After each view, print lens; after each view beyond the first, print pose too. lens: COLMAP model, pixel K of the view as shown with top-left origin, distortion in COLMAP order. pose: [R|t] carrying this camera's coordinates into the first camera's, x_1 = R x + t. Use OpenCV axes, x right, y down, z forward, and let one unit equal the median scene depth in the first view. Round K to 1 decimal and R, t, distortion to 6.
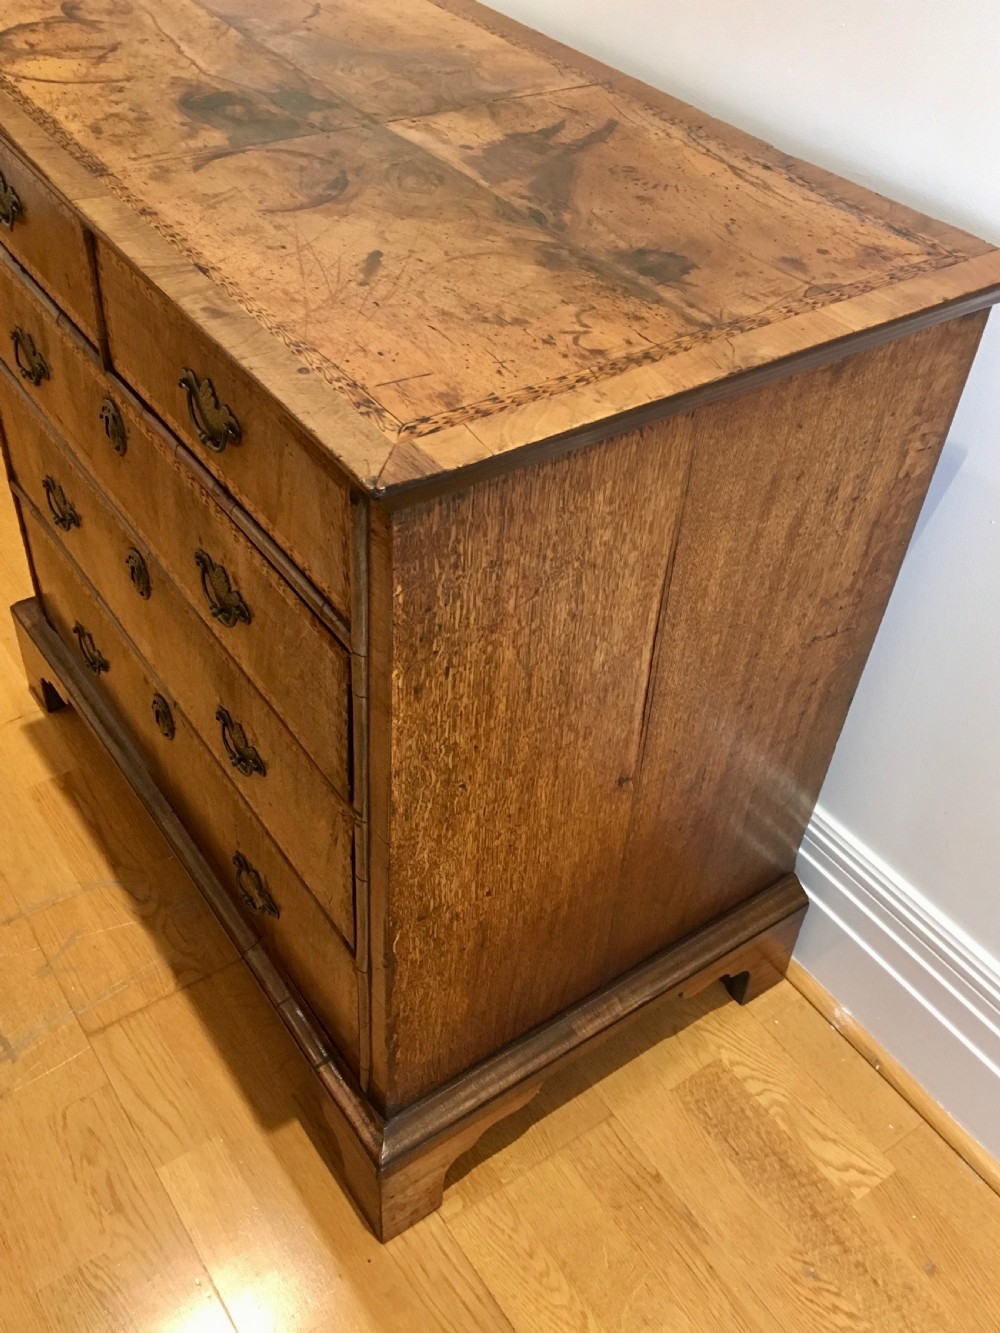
lens RADIAL K [[1280.0, 0, 500.0], [0, 1280.0, 666.5], [0, 0, 1]] dist [0.079442, -0.089693]
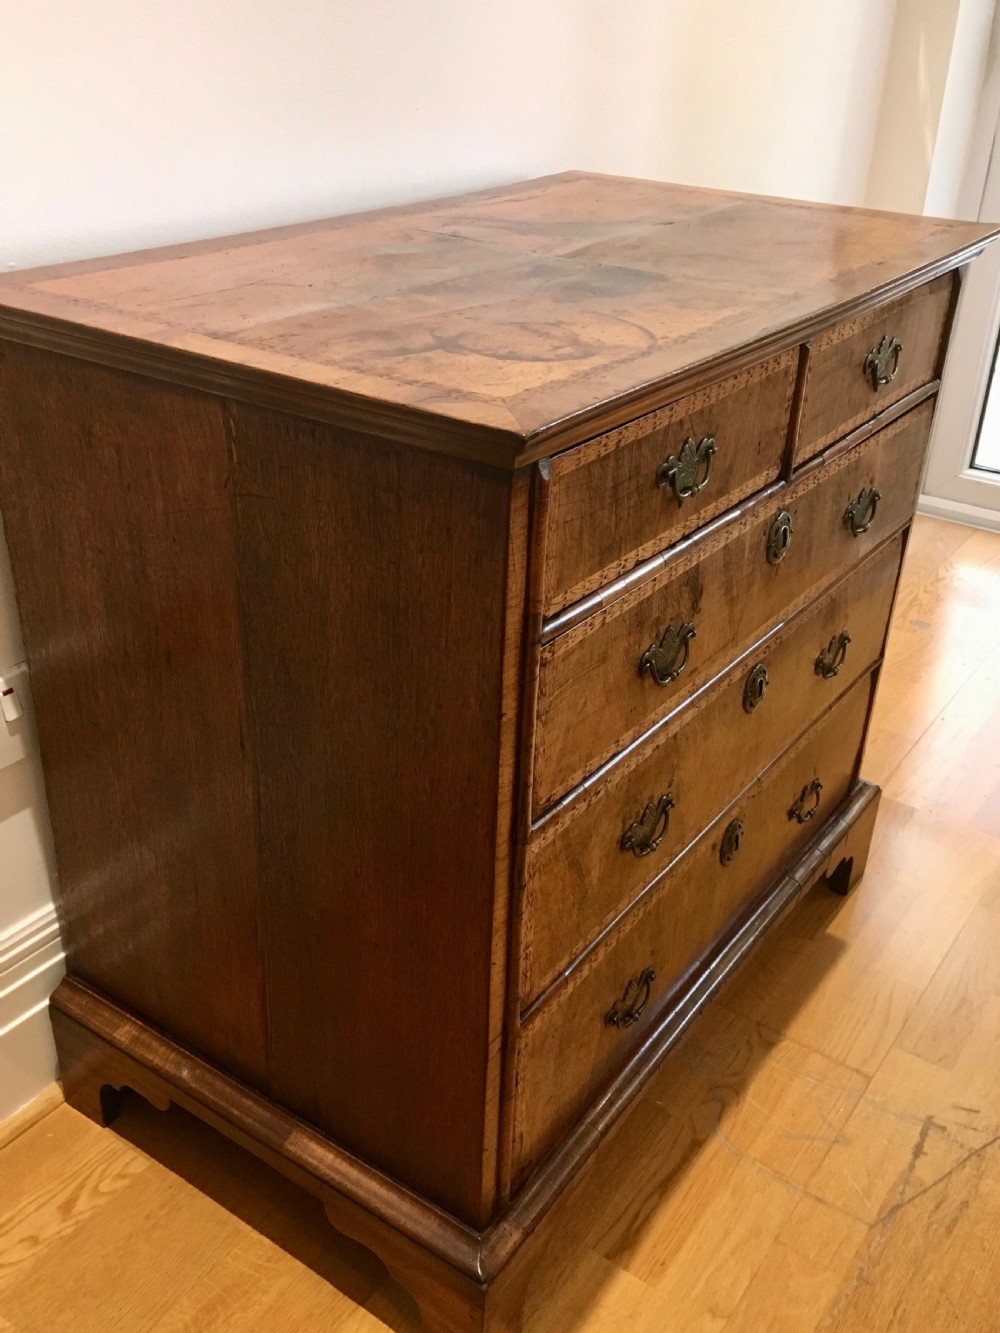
lens RADIAL K [[1280.0, 0, 500.0], [0, 1280.0, 666.5], [0, 0, 1]] dist [0.079442, -0.089693]
pose [[-0.335947, -0.511971, 0.790585, -1.247231], [0.585081, 0.544351, 0.601135, -1.007605], [-0.738119, 0.664506, 0.116671, 1.239773]]
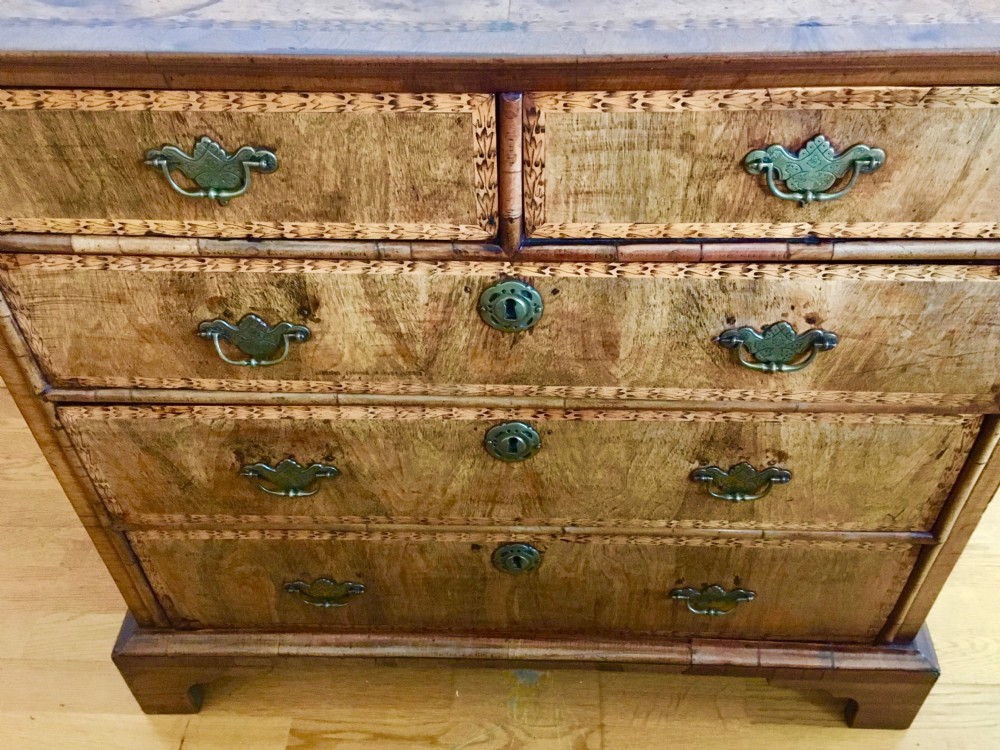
lens RADIAL K [[960.2, 0, 500.0], [0, 960.2, 375.0], [0, 0, 1]] dist [0.079442, -0.089693]
pose [[0.605825, -0.617492, 0.501678, -0.745565], [0.576945, 0.775165, 0.257397, -0.361740], [-0.547824, 0.133503, 0.825873, 0.501340]]
